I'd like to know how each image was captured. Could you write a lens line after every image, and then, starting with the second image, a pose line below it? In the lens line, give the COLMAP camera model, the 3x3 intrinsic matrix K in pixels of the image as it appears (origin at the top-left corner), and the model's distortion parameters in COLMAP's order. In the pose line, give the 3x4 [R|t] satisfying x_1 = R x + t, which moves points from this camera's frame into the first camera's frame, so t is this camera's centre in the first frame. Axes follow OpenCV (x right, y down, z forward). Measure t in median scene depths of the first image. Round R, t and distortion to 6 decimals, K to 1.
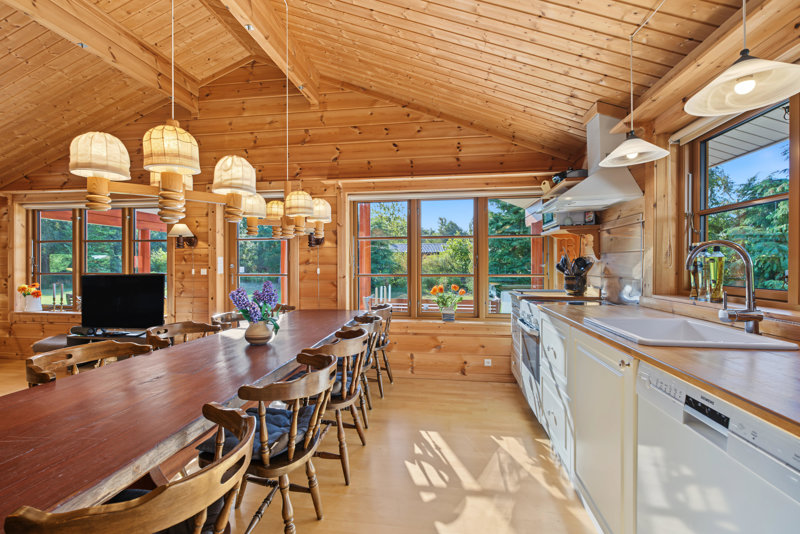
lens RADIAL K [[357.5, 0, 397.2], [0, 357.5, 265.6], [0, 0, 1]] dist [-0.001912, -0.000019]
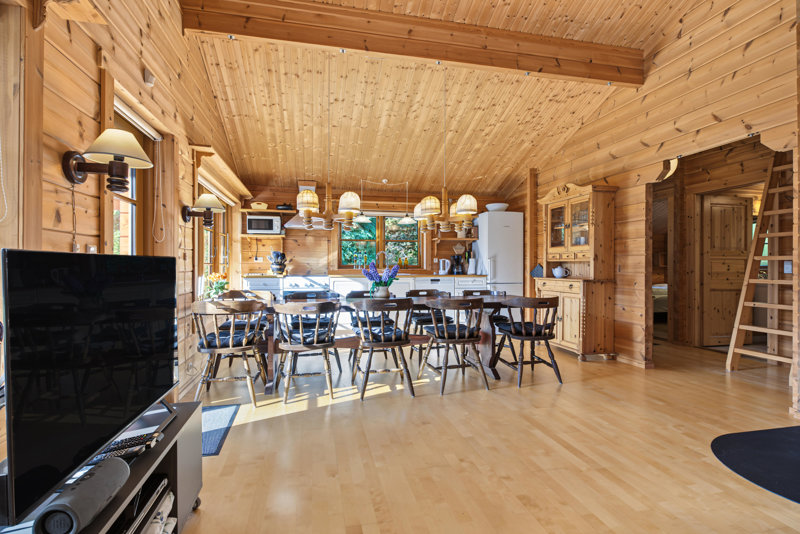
lens RADIAL K [[391.4, 0, 402.0], [0, 391.4, 268.5], [0, 0, 1]] dist [-0.000358, 0.000045]
pose [[-0.372504, -0.003113, 0.928025, -1.618974], [0.002005, 0.999989, 0.004159, 0.049746], [-0.928028, 0.003410, -0.372494, 1.240022]]
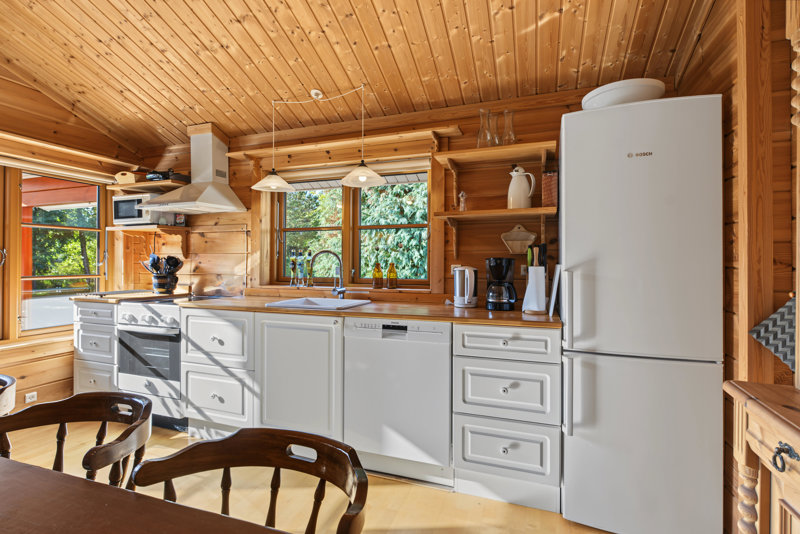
lens RADIAL K [[383.4, 0, 398.9], [0, 383.4, 262.1], [0, 0, 1]] dist [-0.014136, 0.000026]
pose [[0.196091, 0.003148, 0.980581, -0.469281], [-0.000030, 0.999995, -0.003204, -0.003653], [-0.980586, 0.000599, 0.196091, 0.143867]]
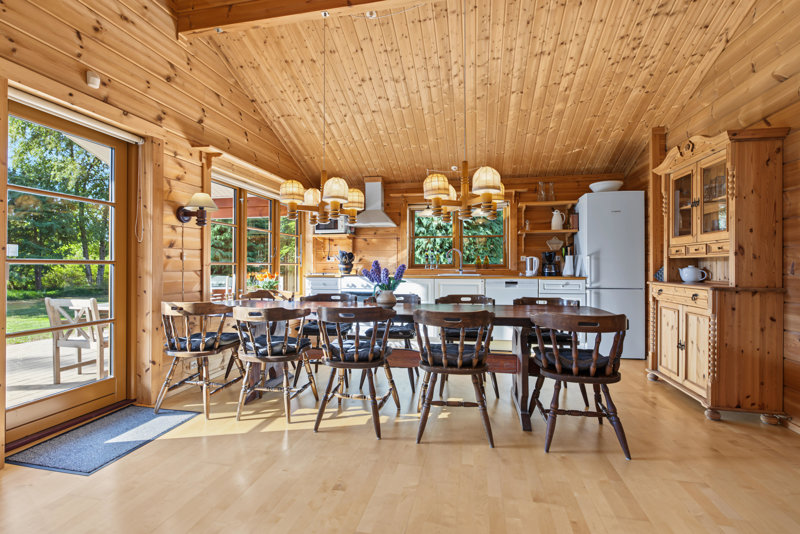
lens RADIAL K [[375.5, 0, 397.9], [0, 375.5, 263.9], [0, 0, 1]] dist [-0.000772, -0.001982]
pose [[0.056610, 0.008290, 0.998362, -1.397242], [0.002176, 0.999962, -0.008427, 0.052251], [-0.998394, 0.002650, 0.056590, 0.696055]]
